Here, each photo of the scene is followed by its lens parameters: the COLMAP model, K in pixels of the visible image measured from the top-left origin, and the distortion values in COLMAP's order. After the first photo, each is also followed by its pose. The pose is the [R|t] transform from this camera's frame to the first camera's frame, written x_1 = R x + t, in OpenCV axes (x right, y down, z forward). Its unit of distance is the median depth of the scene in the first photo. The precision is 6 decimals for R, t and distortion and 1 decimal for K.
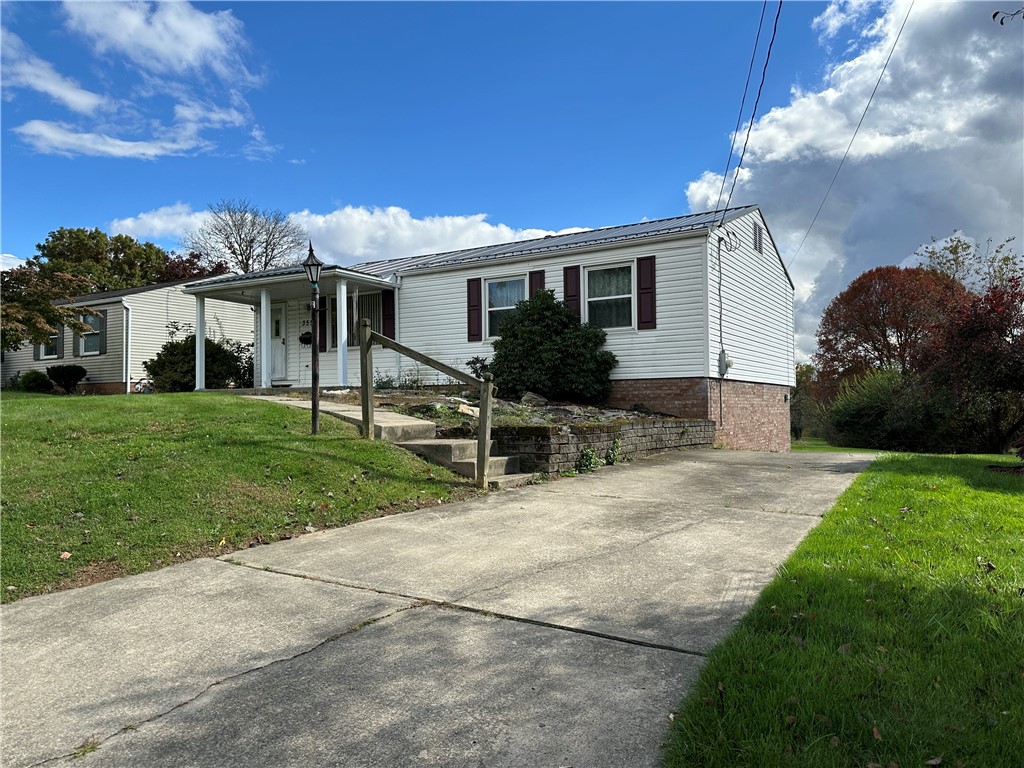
lens RADIAL K [[721.3, 0, 511.3], [0, 721.3, 389.7], [0, 0, 1]] dist [0.058048, -0.012289]
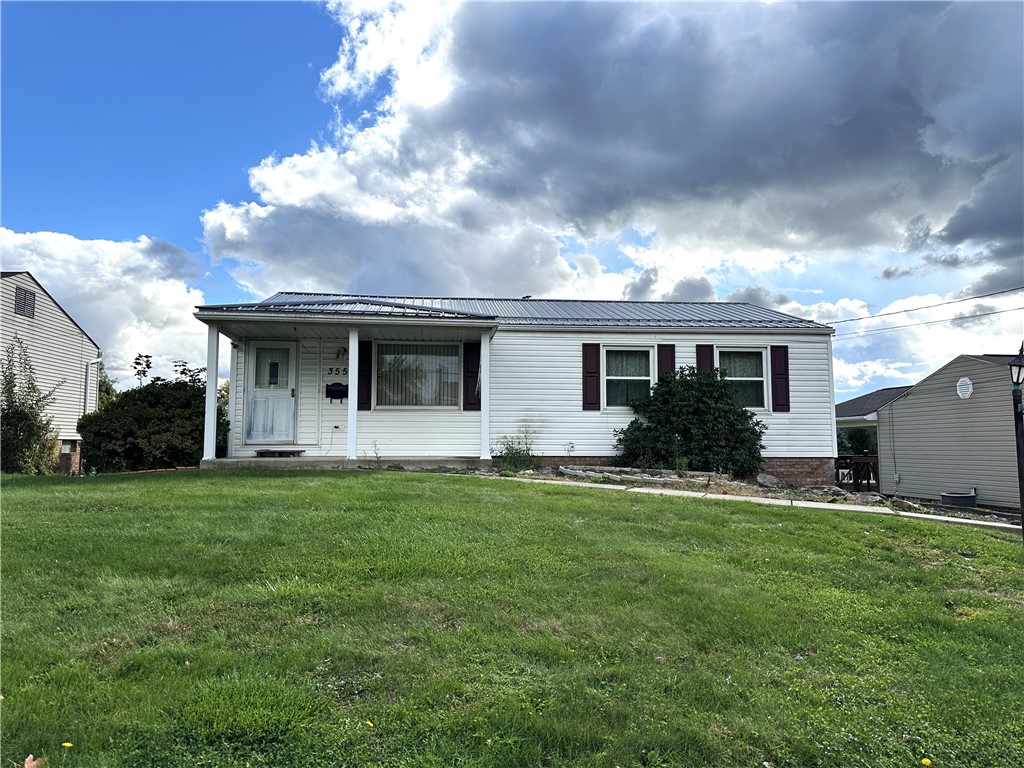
lens RADIAL K [[772.8, 0, 524.6], [0, 772.8, 389.5], [0, 0, 1]] dist [0.035839, -0.009572]
pose [[0.802854, 0.061517, 0.592994, -0.748048], [-0.022037, 0.997044, -0.073598, -0.020058], [-0.595769, 0.046021, 0.801837, 0.266229]]
